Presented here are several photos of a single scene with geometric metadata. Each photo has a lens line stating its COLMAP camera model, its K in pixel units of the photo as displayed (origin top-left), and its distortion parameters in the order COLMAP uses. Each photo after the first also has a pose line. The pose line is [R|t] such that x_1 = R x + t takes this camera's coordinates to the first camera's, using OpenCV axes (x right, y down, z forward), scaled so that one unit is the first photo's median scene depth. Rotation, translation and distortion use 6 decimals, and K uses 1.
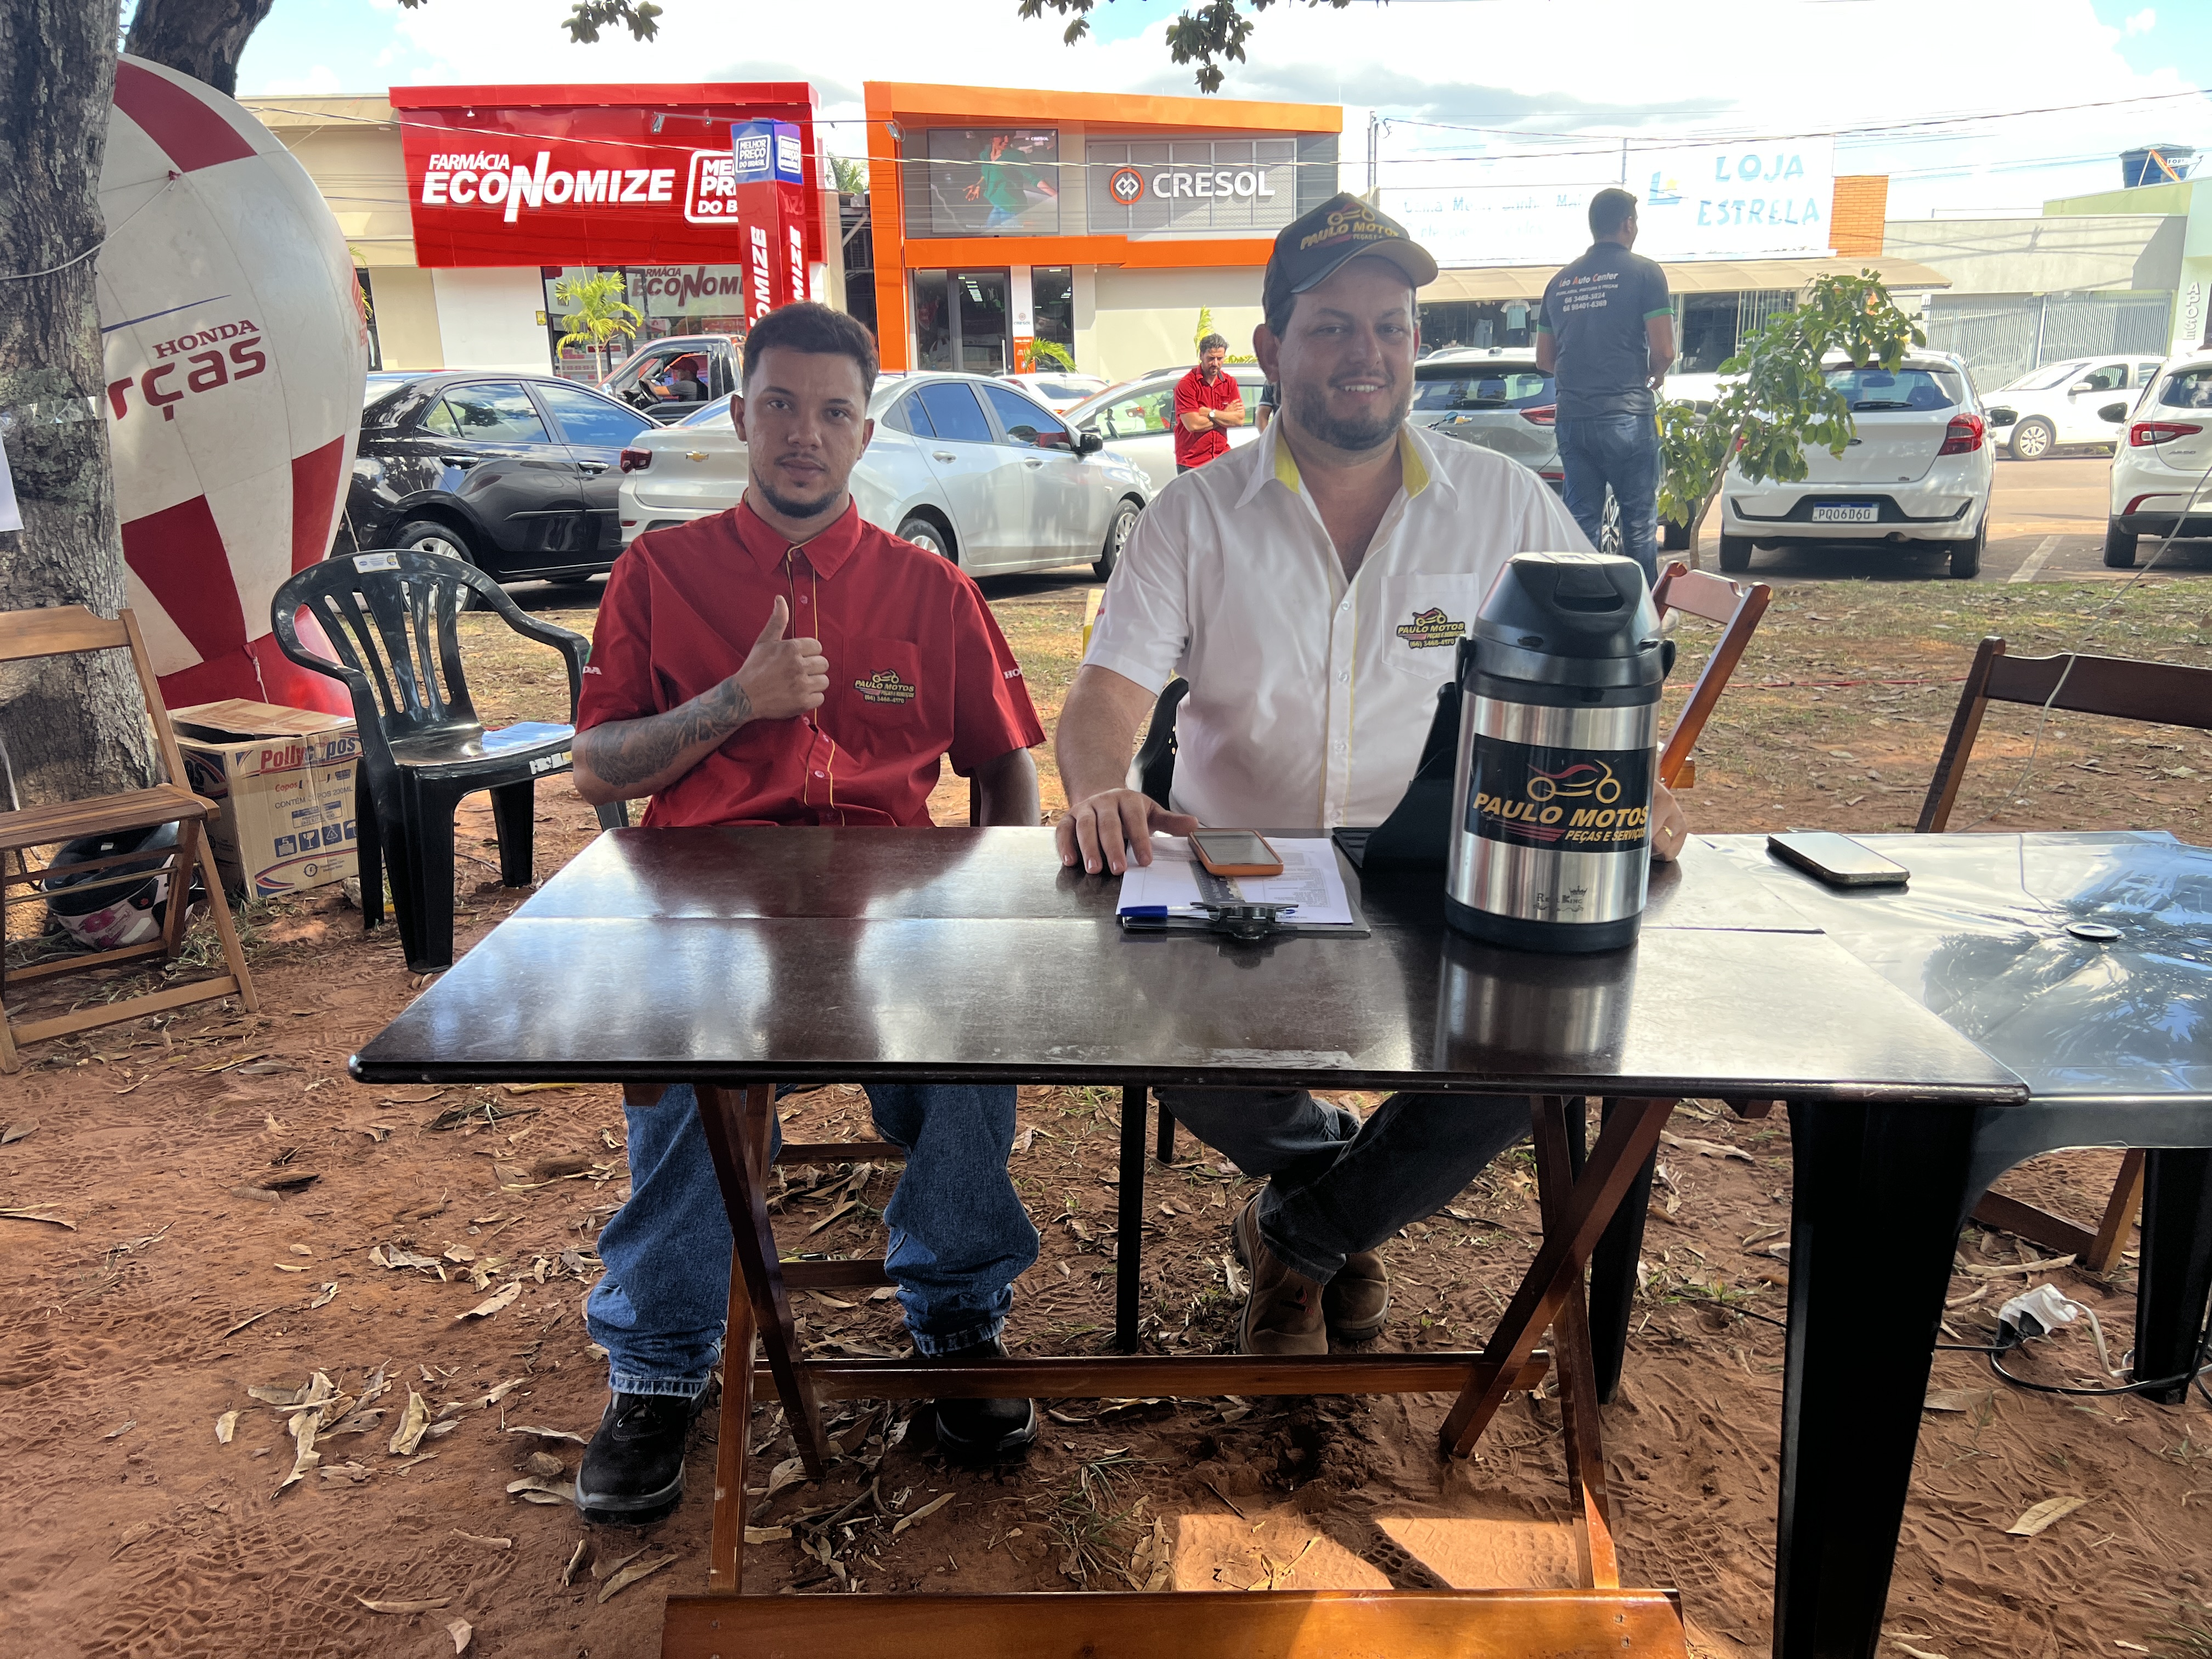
lens RADIAL K [[1663.3, 0, 1088.7], [0, 1663.3, 836.1], [0, 0, 1]] dist [0.000326, -0.012581]
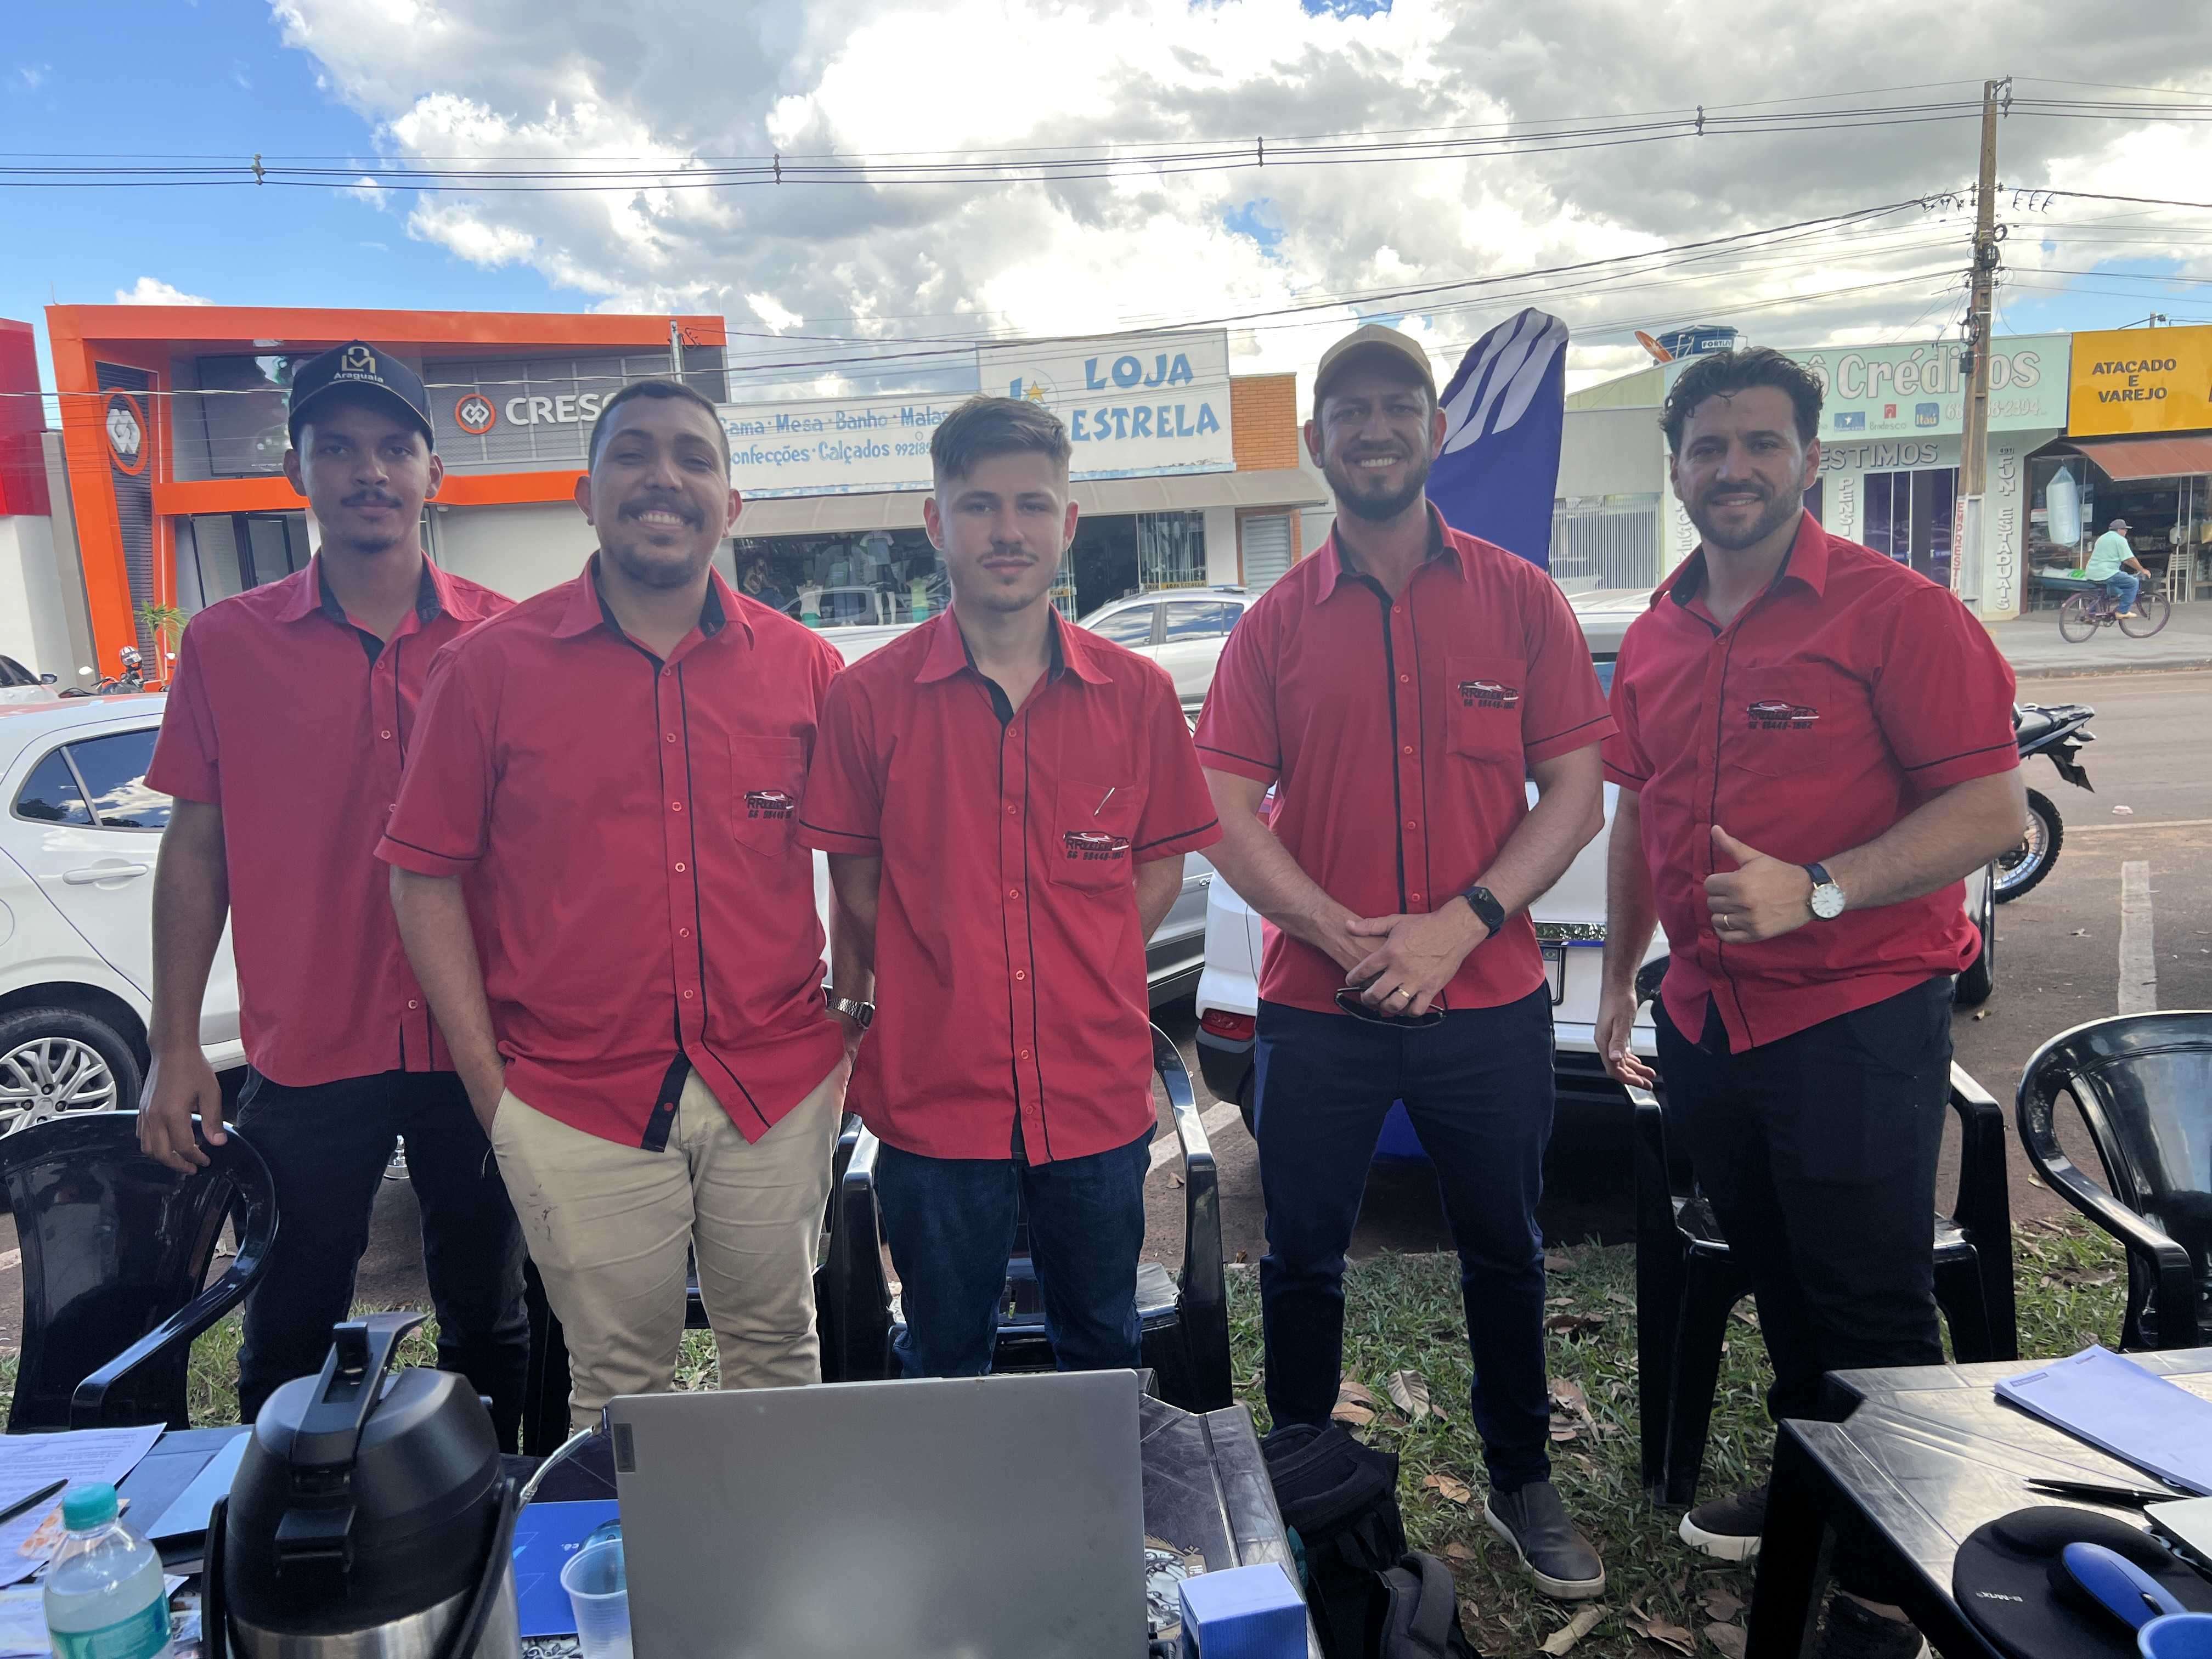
lens RADIAL K [[1690.2, 0, 1106.0], [0, 1690.2, 829.5], [0, 0, 1]] dist [0.034208, -0.082607]
pose [[0.999369, -0.034729, 0.007454, 0.384320], [0.035360, 0.992597, -0.116192, -0.074927], [-0.003363, 0.116383, 0.993199, 0.179913]]
